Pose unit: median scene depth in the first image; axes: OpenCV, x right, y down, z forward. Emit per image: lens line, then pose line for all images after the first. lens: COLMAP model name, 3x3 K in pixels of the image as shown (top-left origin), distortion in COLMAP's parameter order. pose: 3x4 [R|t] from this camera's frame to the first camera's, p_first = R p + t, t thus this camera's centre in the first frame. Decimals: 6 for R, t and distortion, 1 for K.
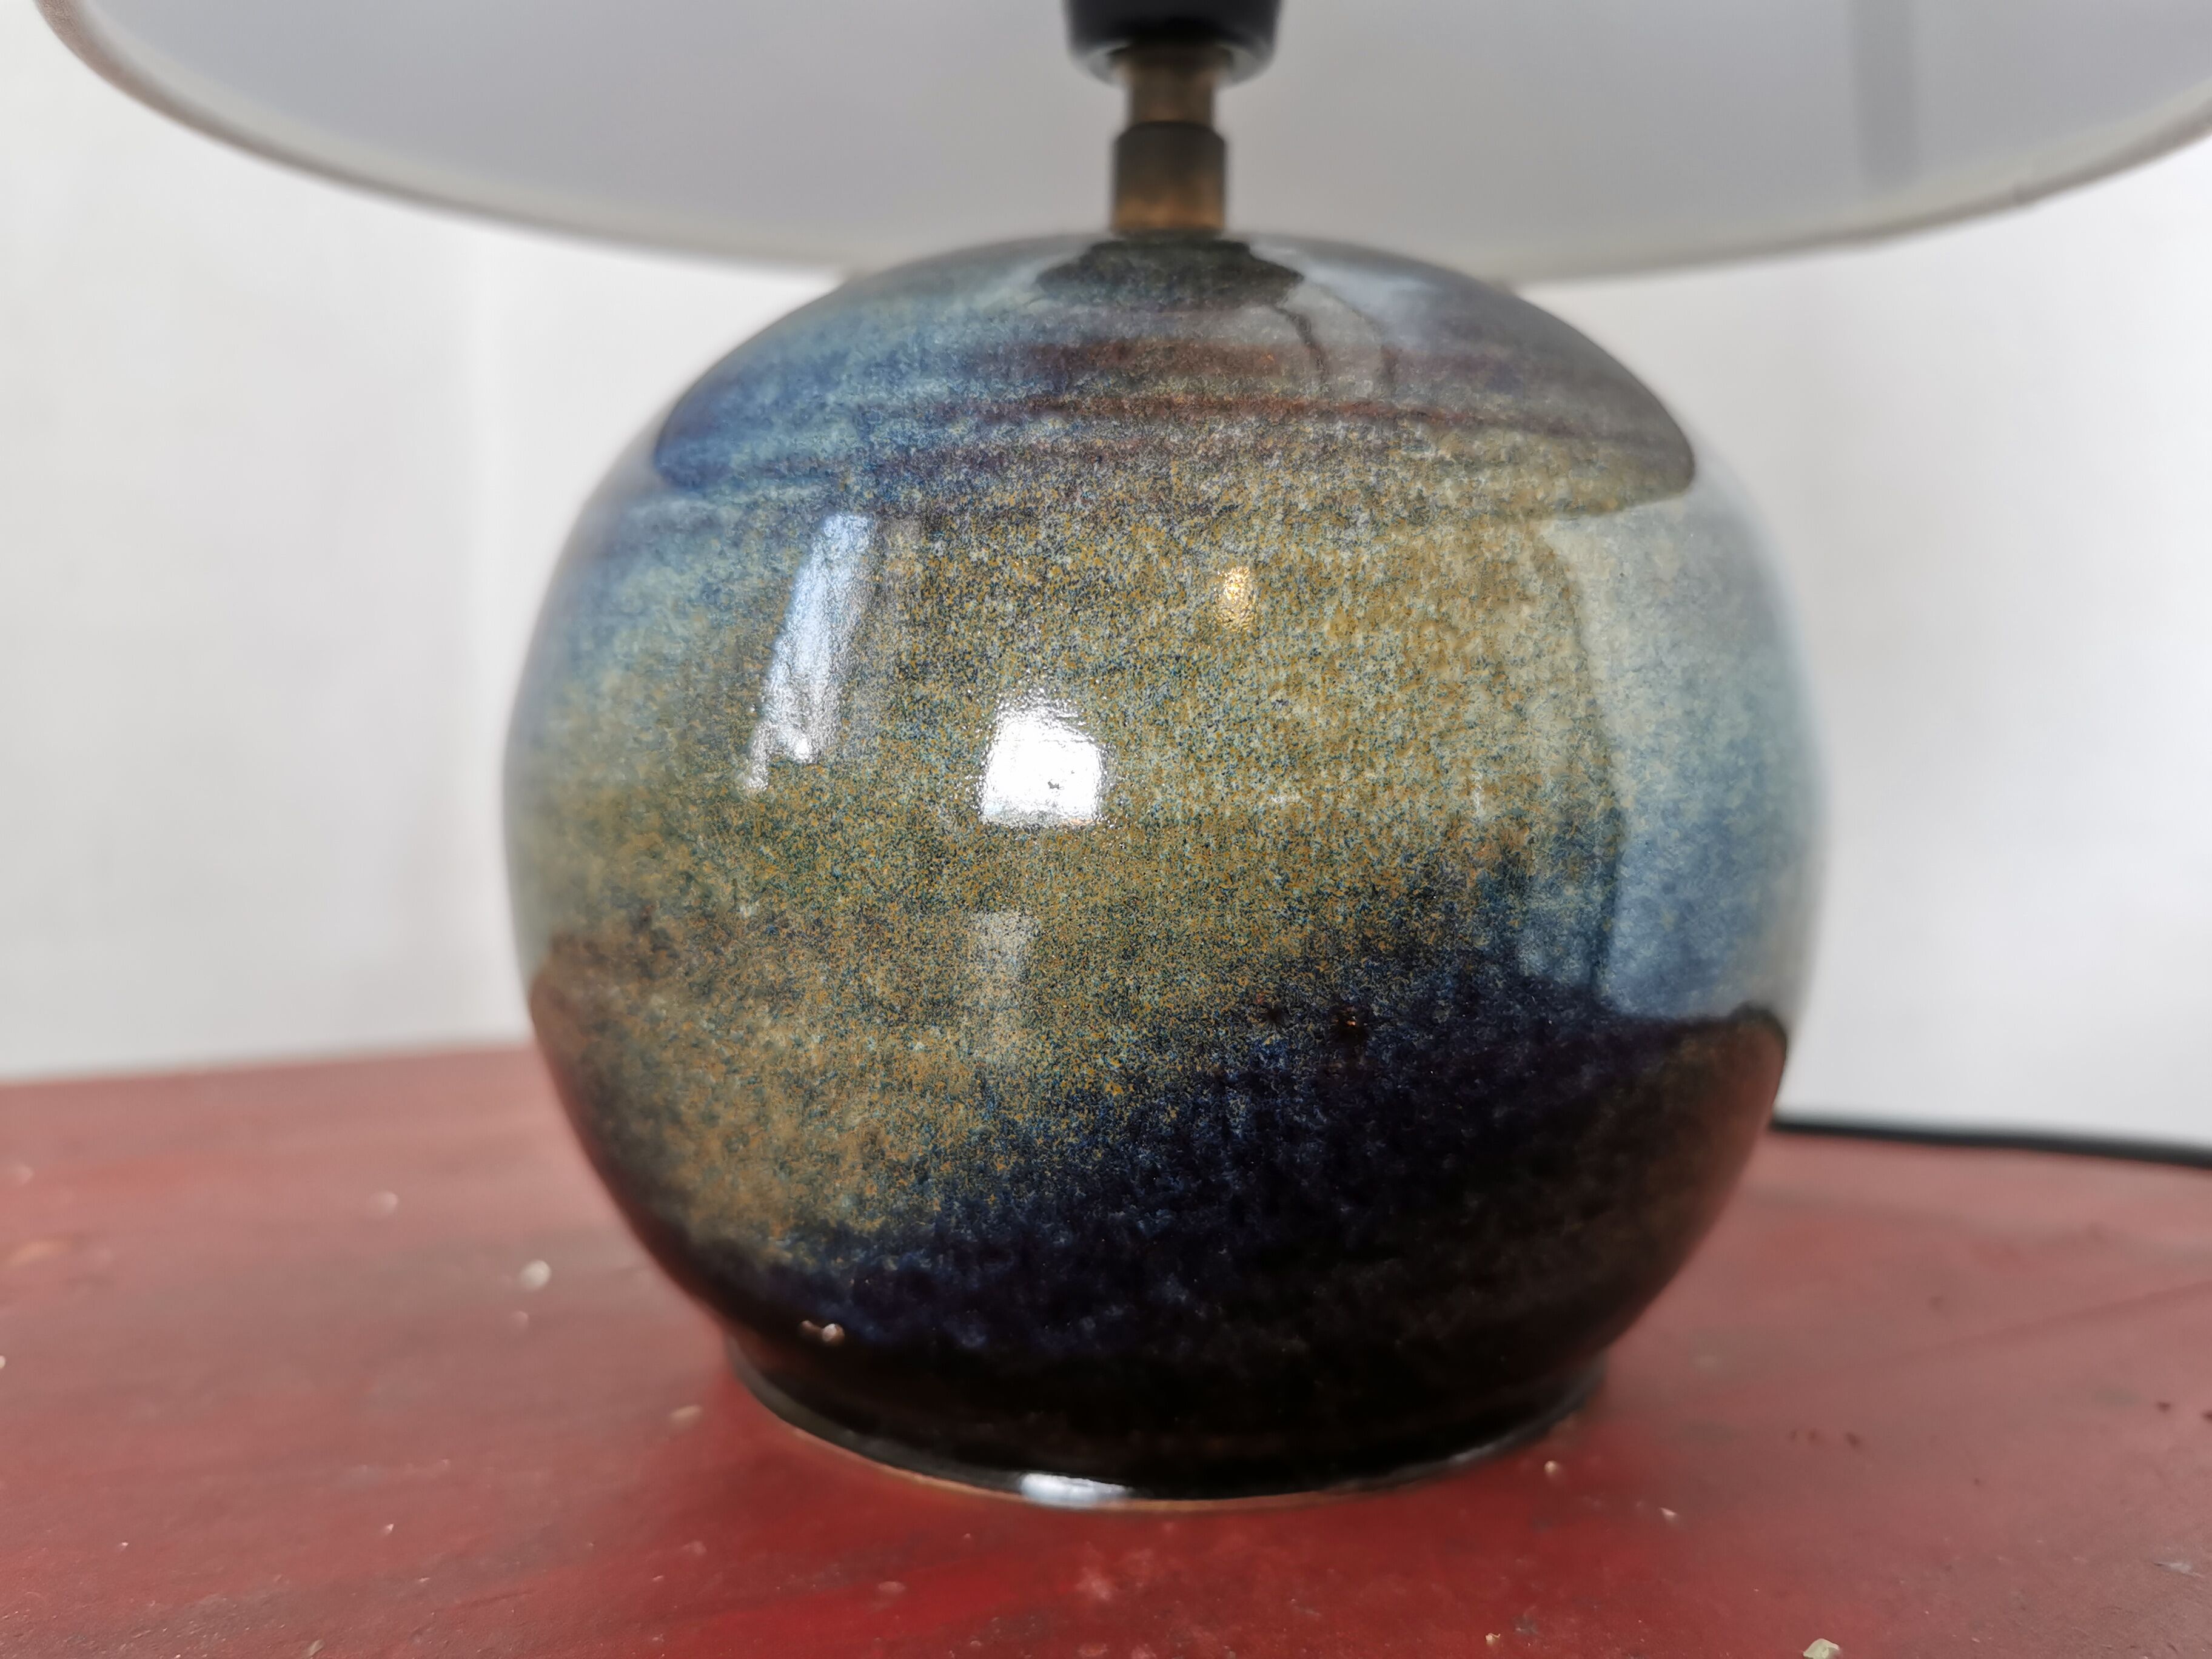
lens RADIAL K [[1737.2, 0, 1103.4], [0, 1737.2, 842.9], [0, 0, 1]] dist [-0.025199, 0.020812]
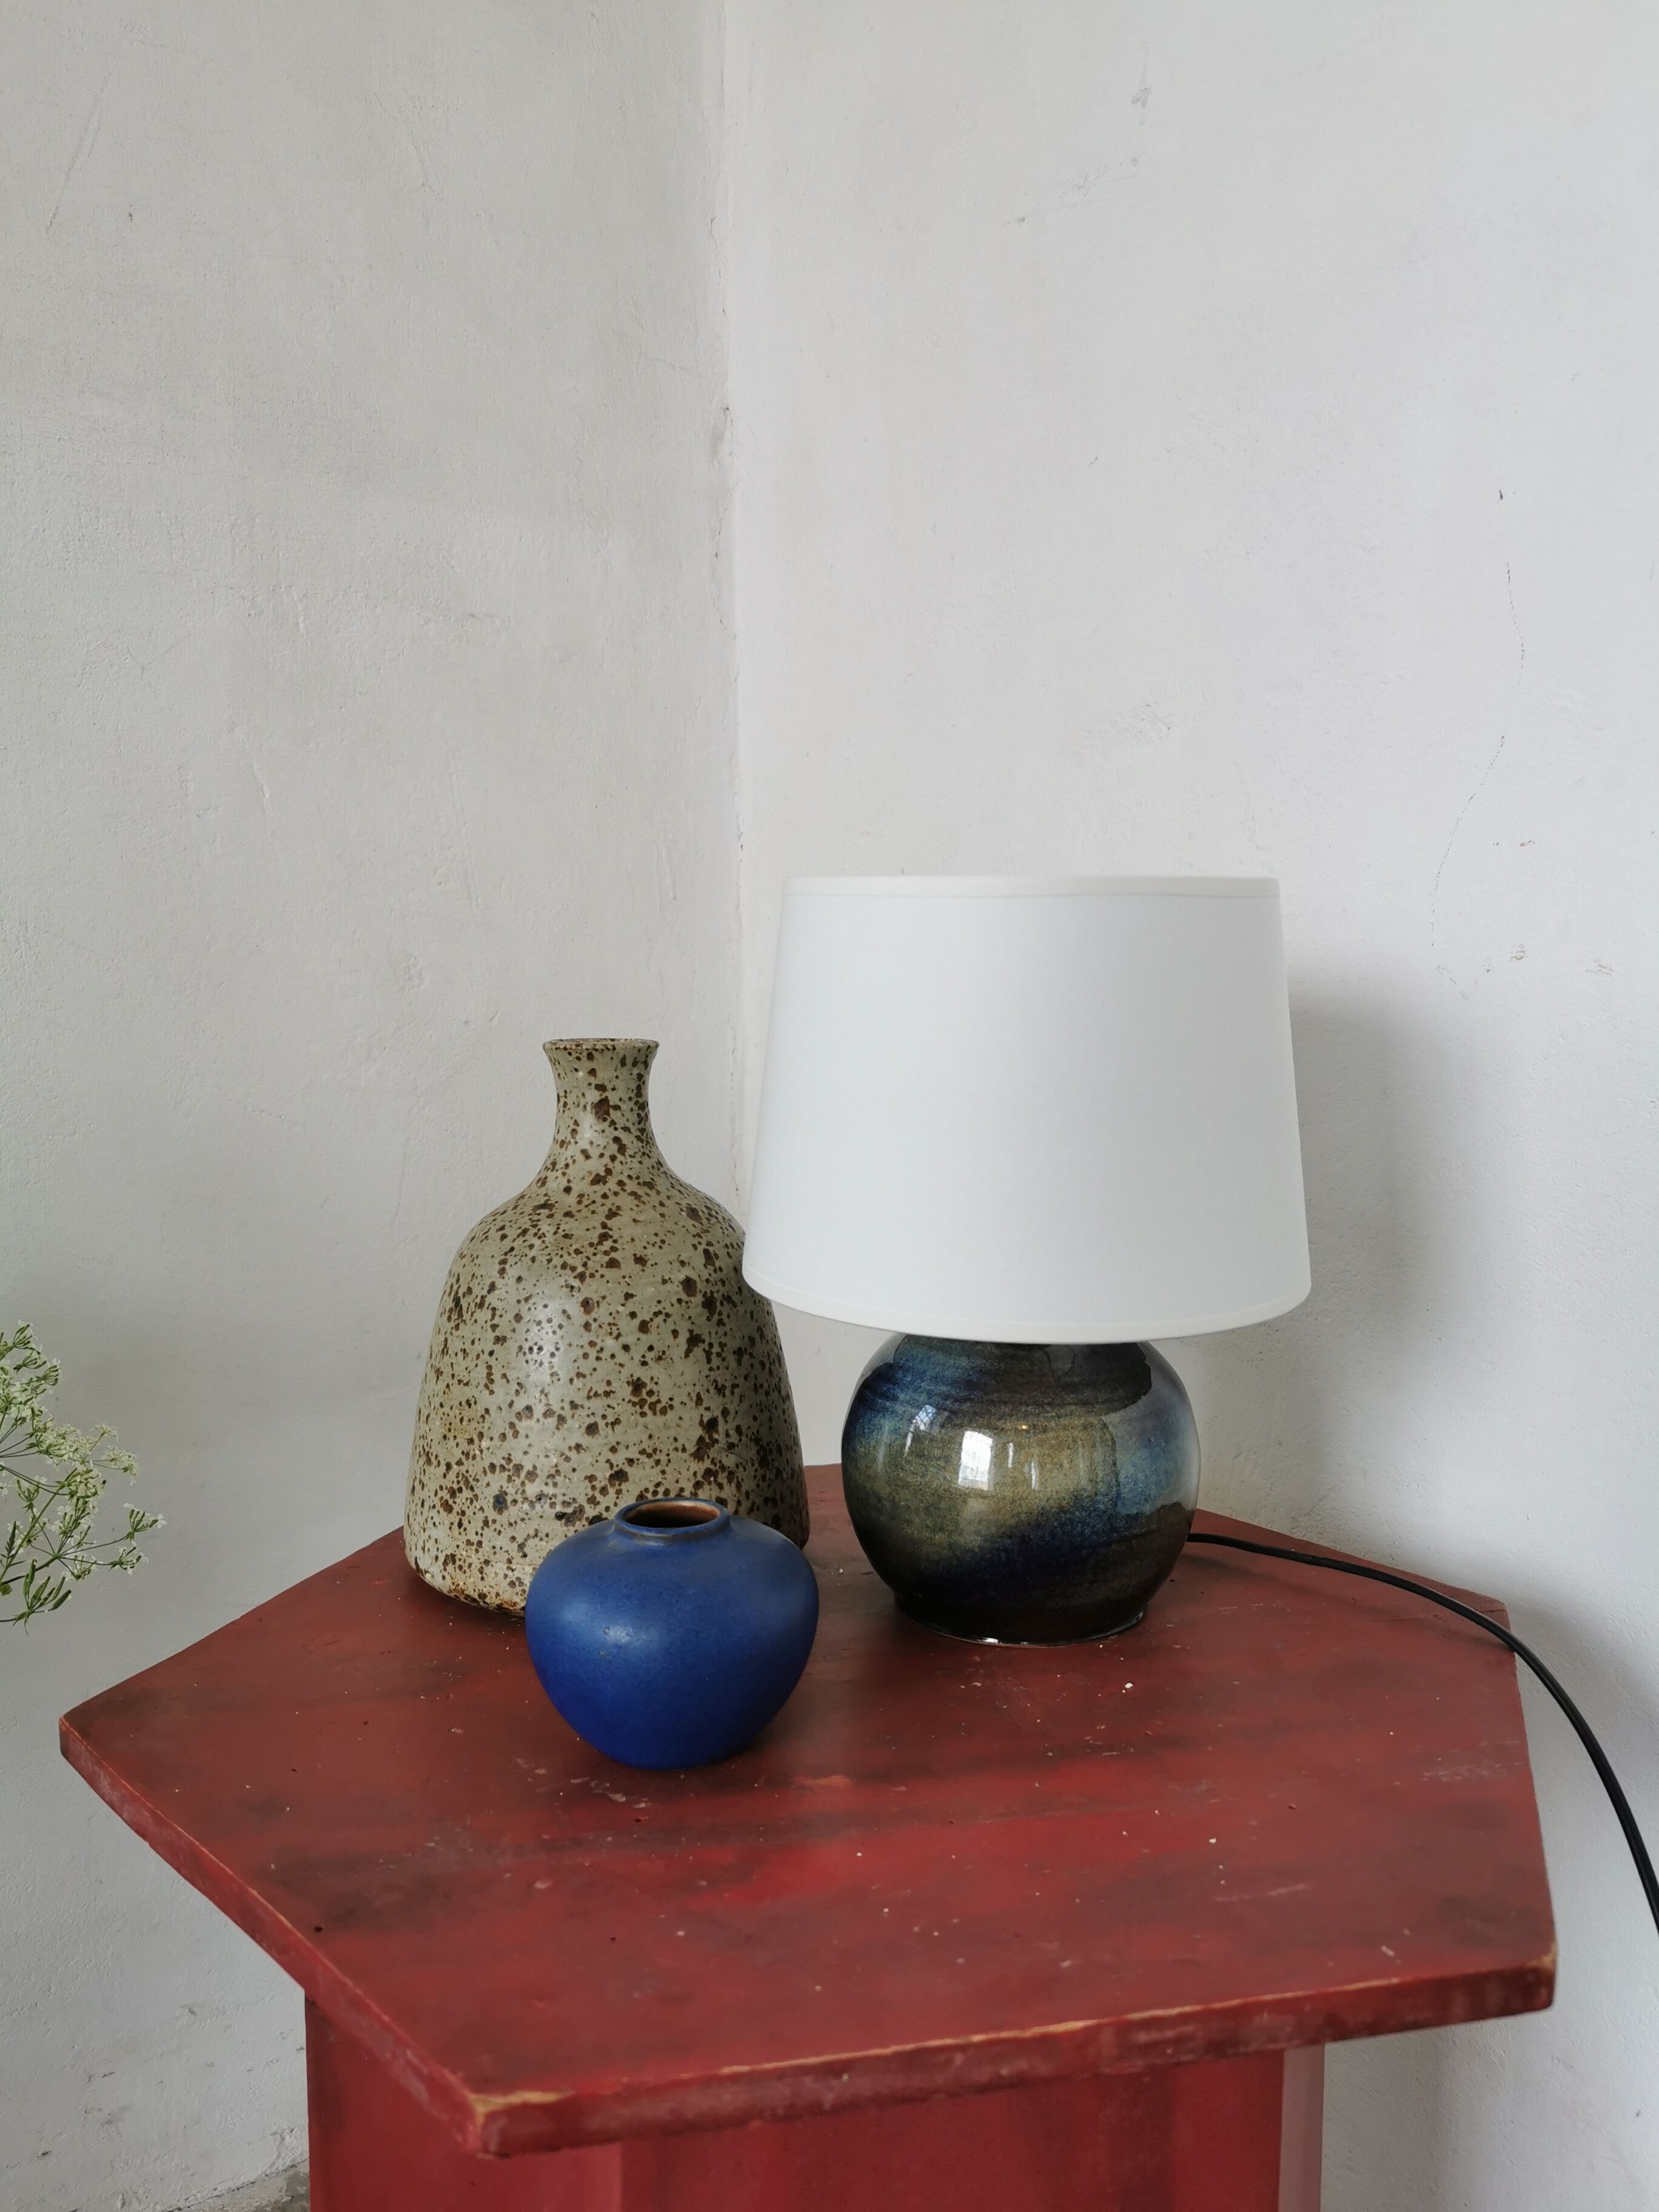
lens RADIAL K [[1737.2, 0, 821.6], [0, 1737.2, 1089.6], [0, 0, 1]] dist [-0.025199, 0.020812]
pose [[0.970894, 0.014700, -0.239057, 0.699483], [-0.020118, 0.999593, -0.020240, -0.996727], [0.238662, 0.024461, 0.970795, -3.687352]]
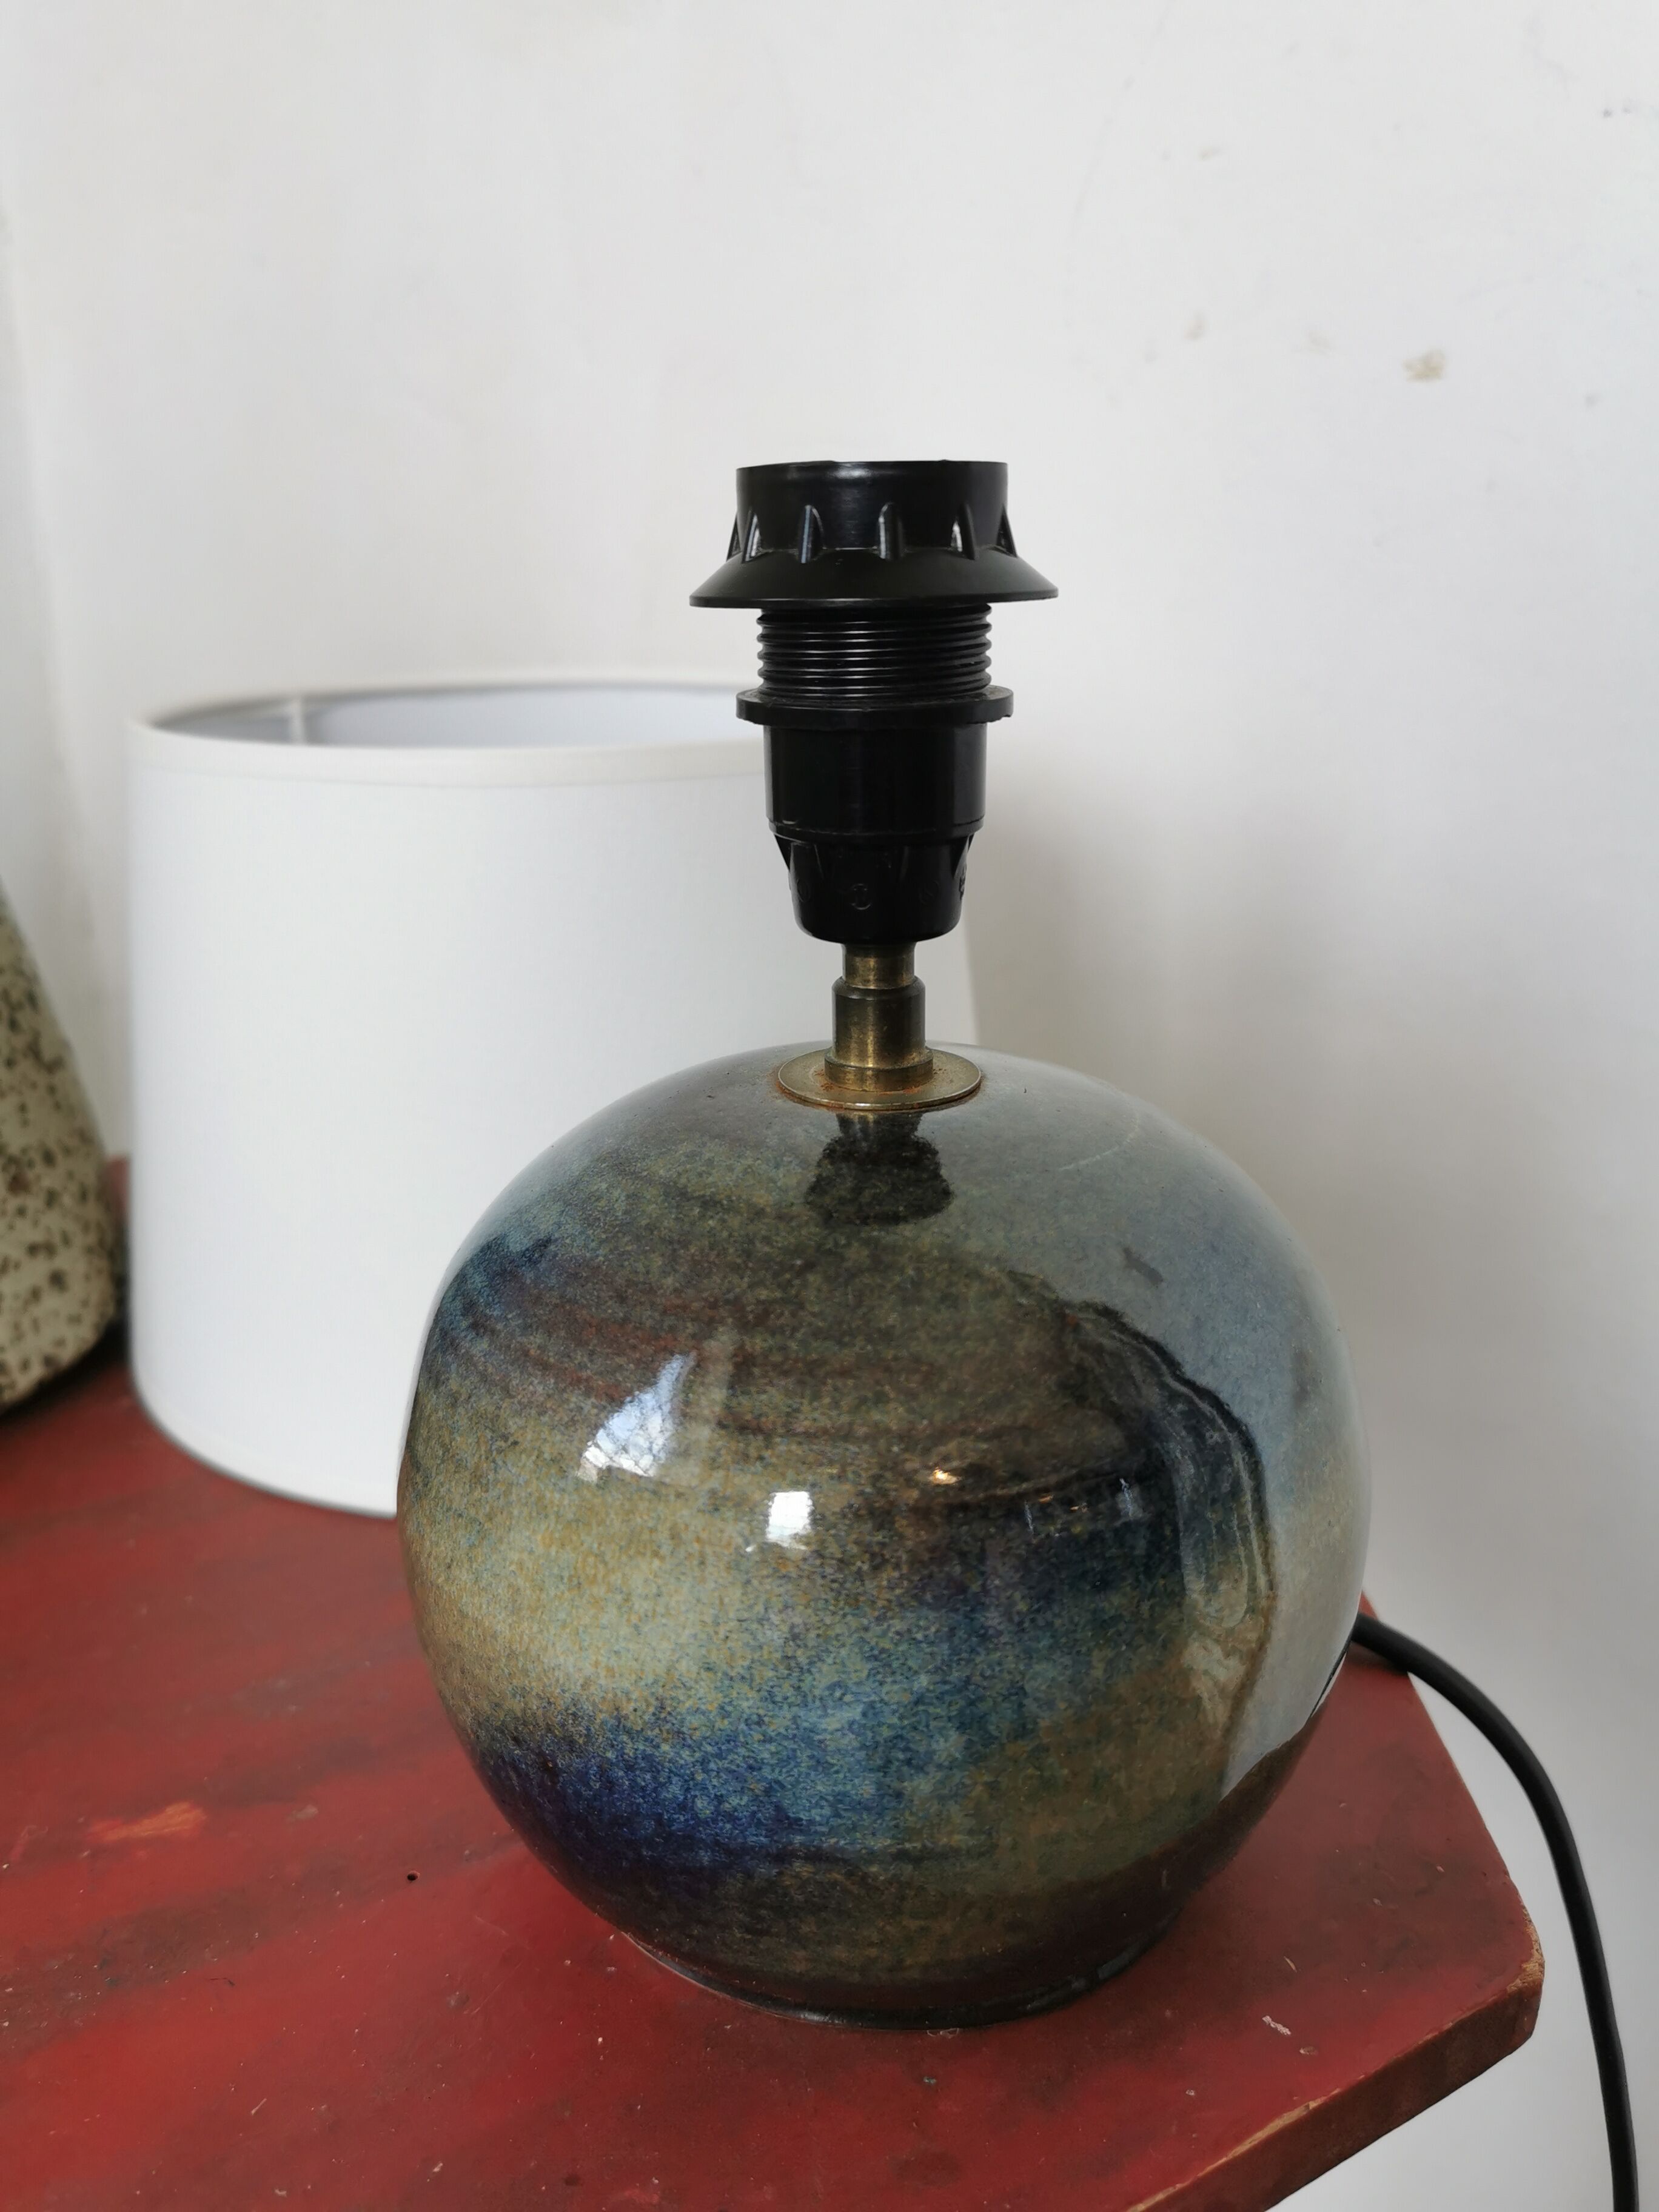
lens RADIAL K [[1737.2, 0, 844.4], [0, 1737.2, 1124.7], [0, 0, 1]] dist [-0.025199, 0.020812]
pose [[0.691980, 0.208126, -0.691265, 1.295118], [-0.063202, 0.971330, 0.229181, -0.843560], [0.719145, -0.114899, 0.685295, 0.158215]]
